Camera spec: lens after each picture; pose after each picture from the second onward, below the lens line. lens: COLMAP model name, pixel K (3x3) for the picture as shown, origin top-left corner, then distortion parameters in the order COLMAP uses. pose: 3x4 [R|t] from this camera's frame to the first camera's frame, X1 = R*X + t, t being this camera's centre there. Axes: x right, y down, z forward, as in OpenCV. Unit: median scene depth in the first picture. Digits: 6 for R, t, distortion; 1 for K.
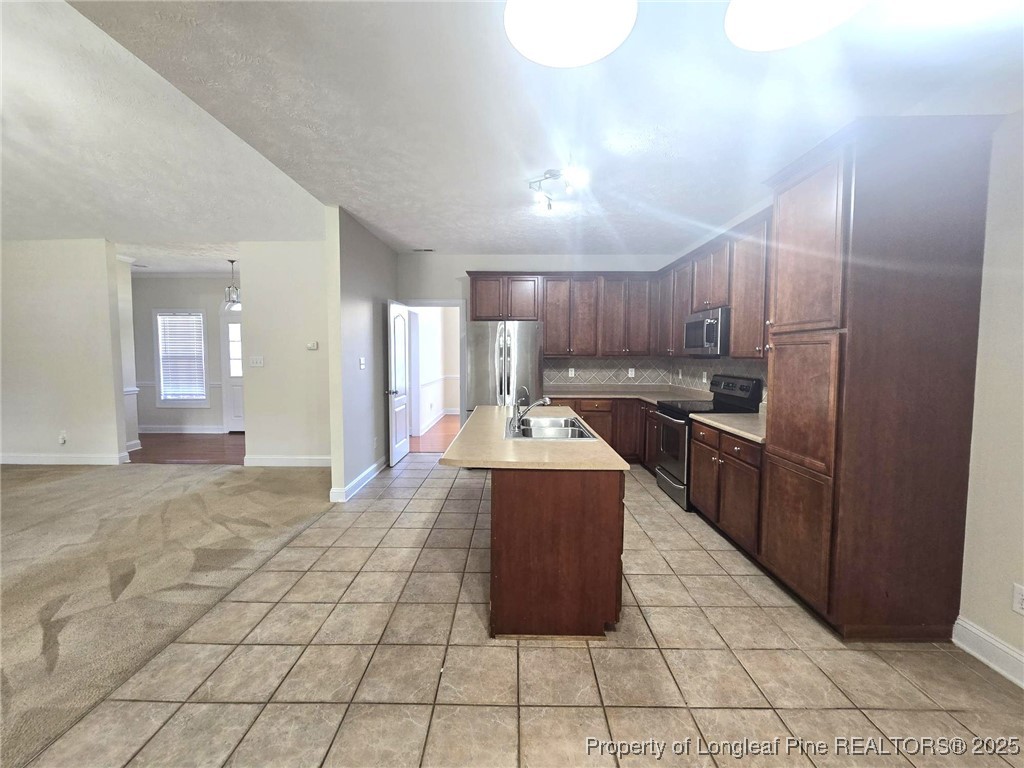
lens RADIAL K [[422.1, 0, 511.1], [0, 422.1, 379.5], [0, 0, 1]] dist [-0.002279, 0.000057]
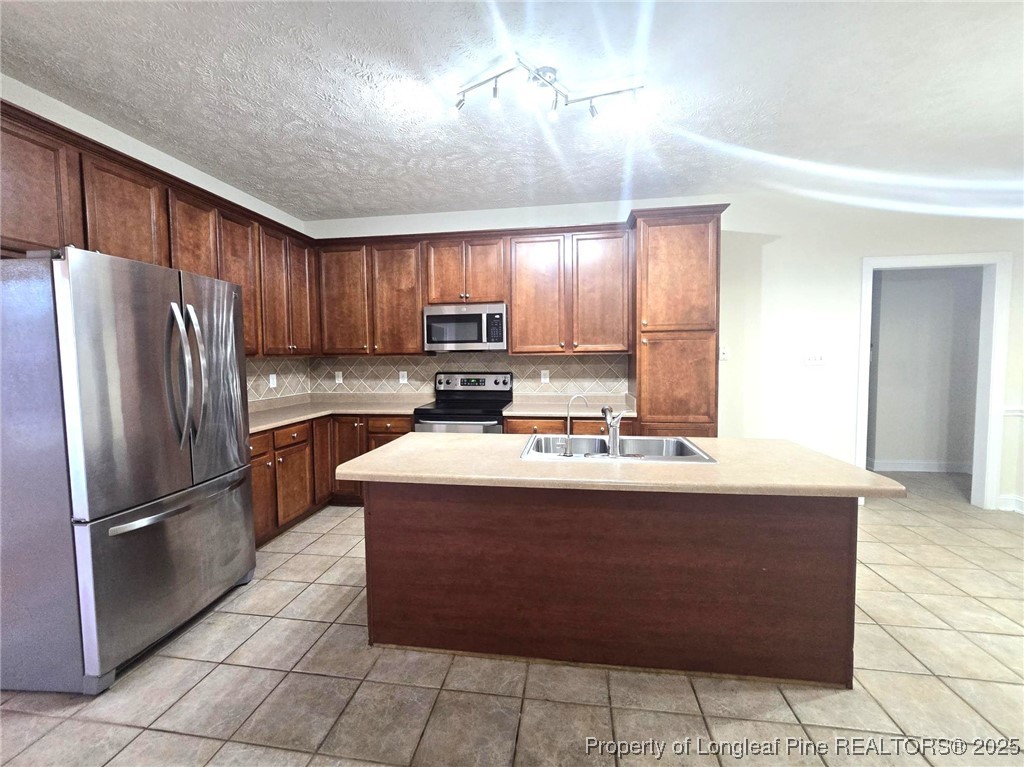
lens RADIAL K [[422.1, 0, 511.1], [0, 422.1, 379.0], [0, 0, 1]] dist [-0.002279, 0.000057]
pose [[0.140652, -0.058707, 0.988317, -0.792370], [0.072815, 0.996150, 0.048810, -0.058670], [-0.987378, 0.065099, 0.144386, 1.307584]]
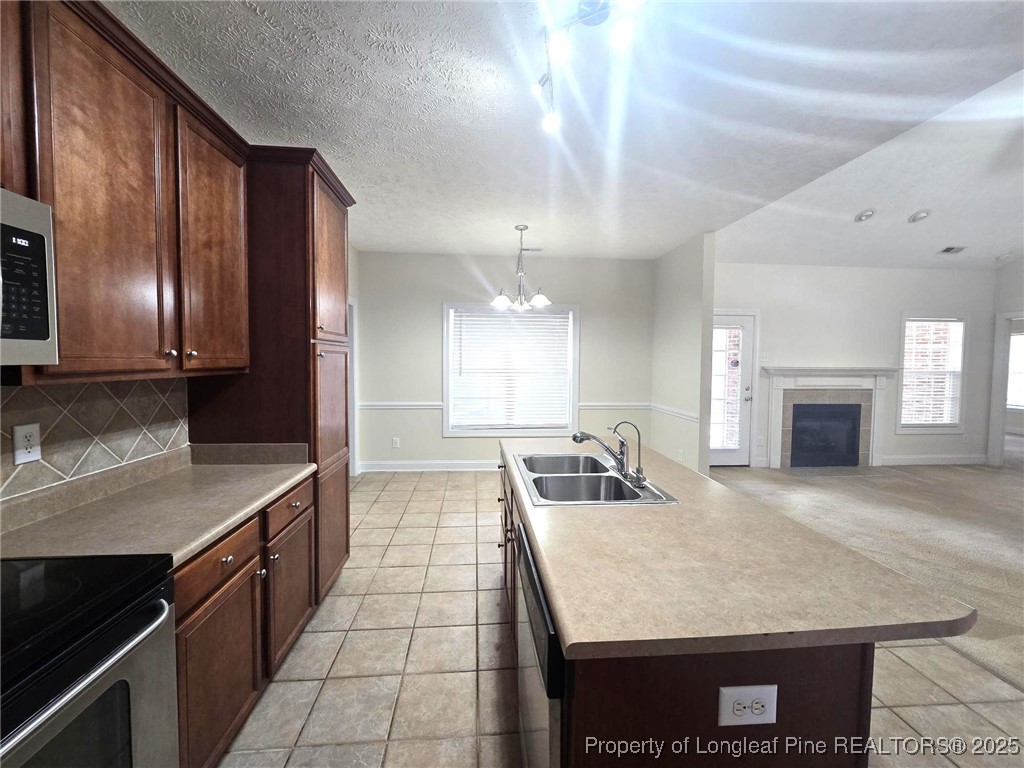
lens RADIAL K [[422.1, 0, 511.1], [0, 422.1, 379.5], [0, 0, 1]] dist [-0.002279, 0.000057]
pose [[-0.995888, -0.005402, -0.090432, 0.315405], [-0.015267, 0.993952, 0.108750, -0.135214], [0.089297, 0.109683, -0.989947, 2.035330]]
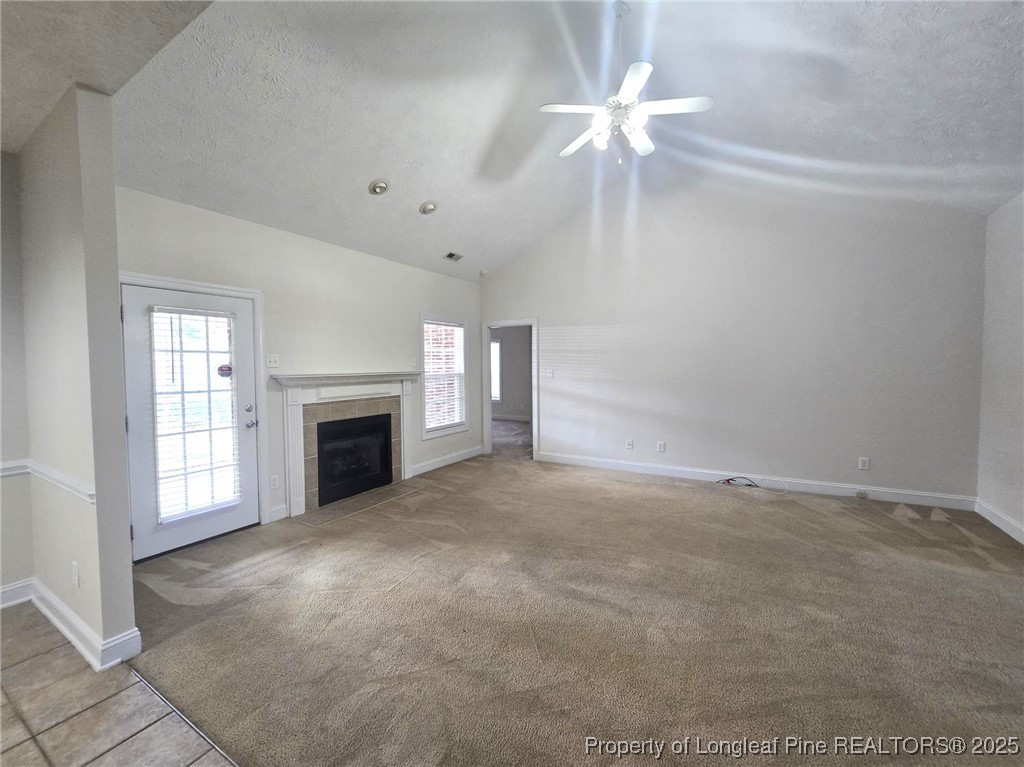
lens RADIAL K [[422.1, 0, 511.1], [0, 422.1, 379.0], [0, 0, 1]] dist [-0.002279, 0.000057]
pose [[-0.505128, 0.031607, -0.862465, -0.375922], [-0.046439, 0.996886, 0.063732, -0.101708], [0.861794, 0.072245, -0.502088, 1.421496]]
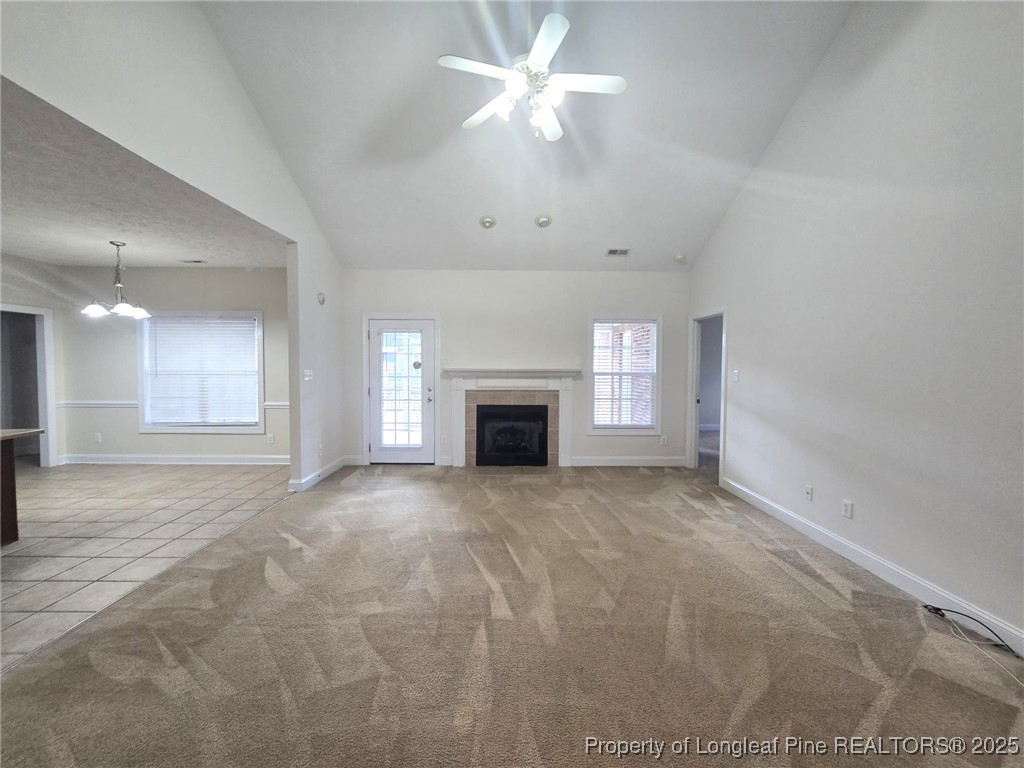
lens RADIAL K [[422.1, 0, 511.1], [0, 422.1, 379.5], [0, 0, 1]] dist [-0.002279, 0.000057]
pose [[-0.999814, -0.005745, -0.018386, -1.680423], [-0.007592, 0.994753, 0.102024, -0.161283], [0.017703, 0.102145, -0.994612, 2.271286]]
